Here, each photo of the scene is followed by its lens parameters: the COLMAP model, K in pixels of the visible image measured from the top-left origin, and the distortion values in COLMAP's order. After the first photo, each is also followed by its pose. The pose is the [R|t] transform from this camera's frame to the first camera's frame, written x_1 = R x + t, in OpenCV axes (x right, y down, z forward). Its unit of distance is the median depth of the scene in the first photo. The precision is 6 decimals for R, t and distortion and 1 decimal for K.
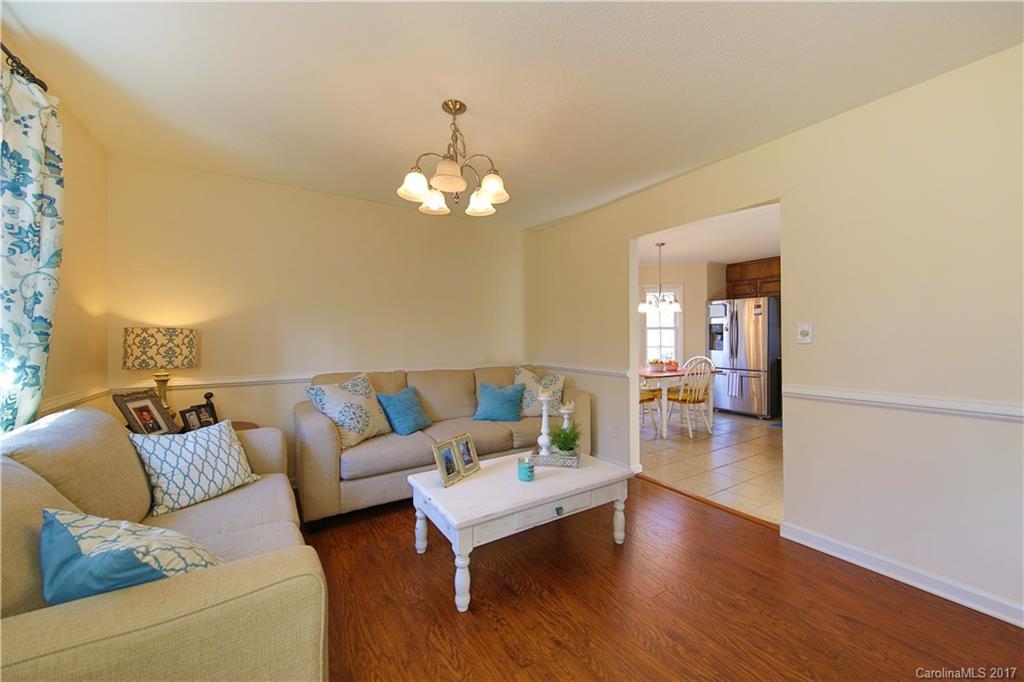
lens RADIAL K [[391.0, 0, 510.9], [0, 391.0, 338.1], [0, 0, 1]] dist [0.000916, -0.000044]
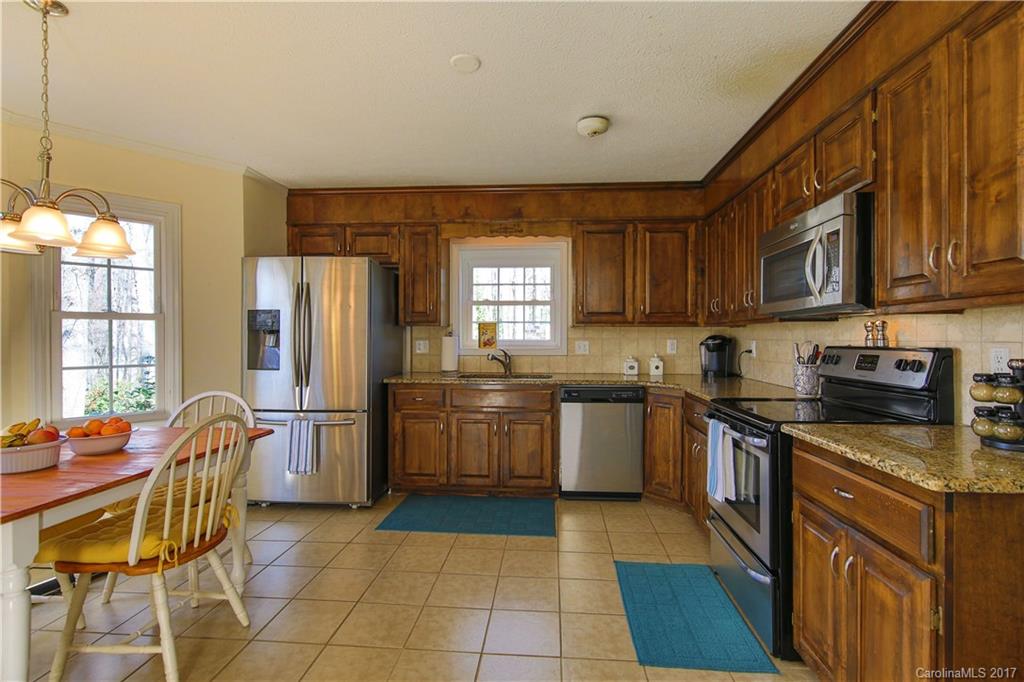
lens RADIAL K [[507.2, 0, 511.3], [0, 507.2, 342.2], [0, 0, 1]] dist [-0.003865, -0.000246]
pose [[0.597657, 0.009877, 0.801691, 0.242647], [-0.009088, 0.999943, -0.005545, 0.000721], [-0.801701, -0.003972, 0.597713, 0.454377]]
